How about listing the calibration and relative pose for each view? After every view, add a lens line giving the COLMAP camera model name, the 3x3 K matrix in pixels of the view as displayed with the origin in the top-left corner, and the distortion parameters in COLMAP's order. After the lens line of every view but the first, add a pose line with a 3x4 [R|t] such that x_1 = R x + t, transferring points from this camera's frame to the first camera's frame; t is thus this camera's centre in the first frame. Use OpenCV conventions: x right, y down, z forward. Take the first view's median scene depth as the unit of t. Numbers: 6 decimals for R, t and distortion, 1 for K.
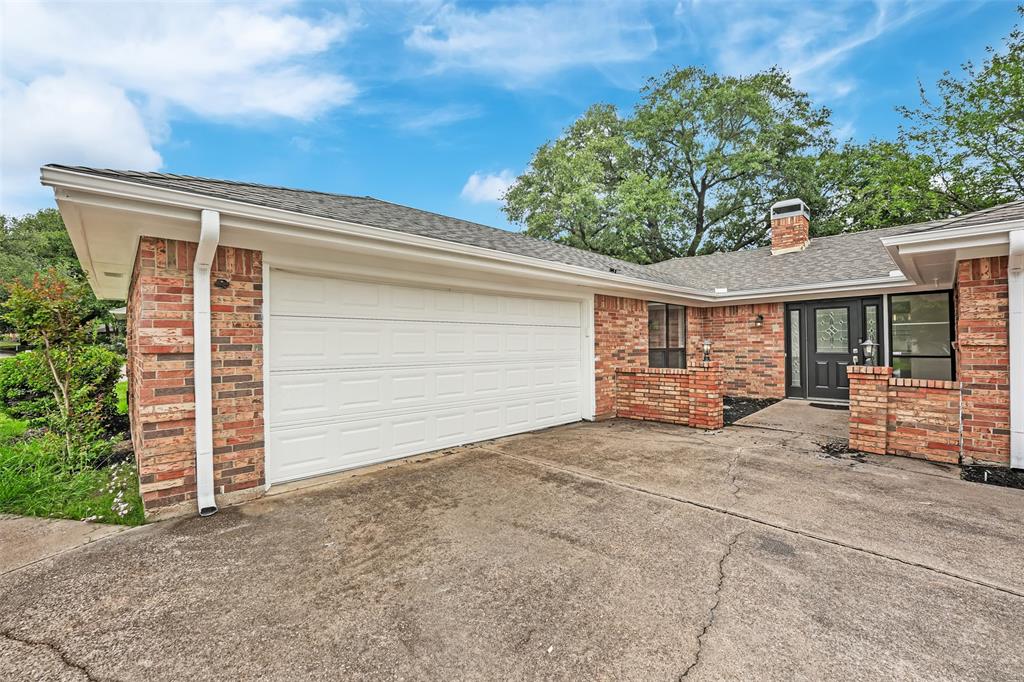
lens RADIAL K [[423.7, 0, 513.6], [0, 423.7, 339.7], [0, 0, 1]] dist [-0.021241, -0.000178]
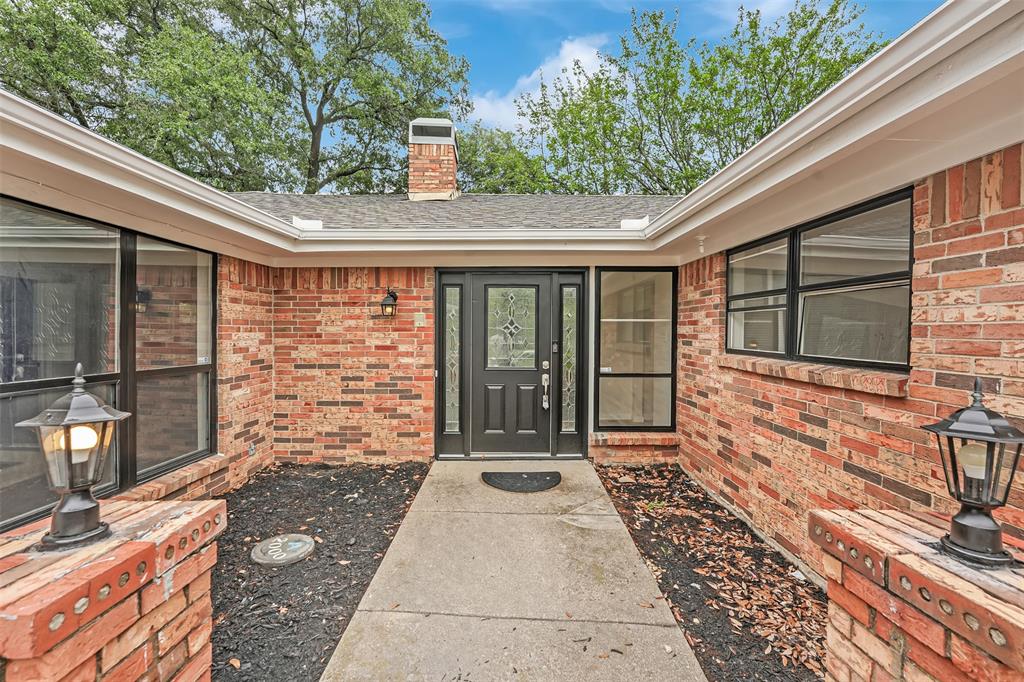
lens RADIAL K [[430.2, 0, 513.0], [0, 430.2, 333.3], [0, 0, 1]] dist [-0.010422, 0.000083]
pose [[0.682563, 0.009308, 0.730767, 0.332733], [-0.017903, 0.999832, 0.003986, -0.015554], [-0.730607, -0.015803, 0.682615, 0.580338]]
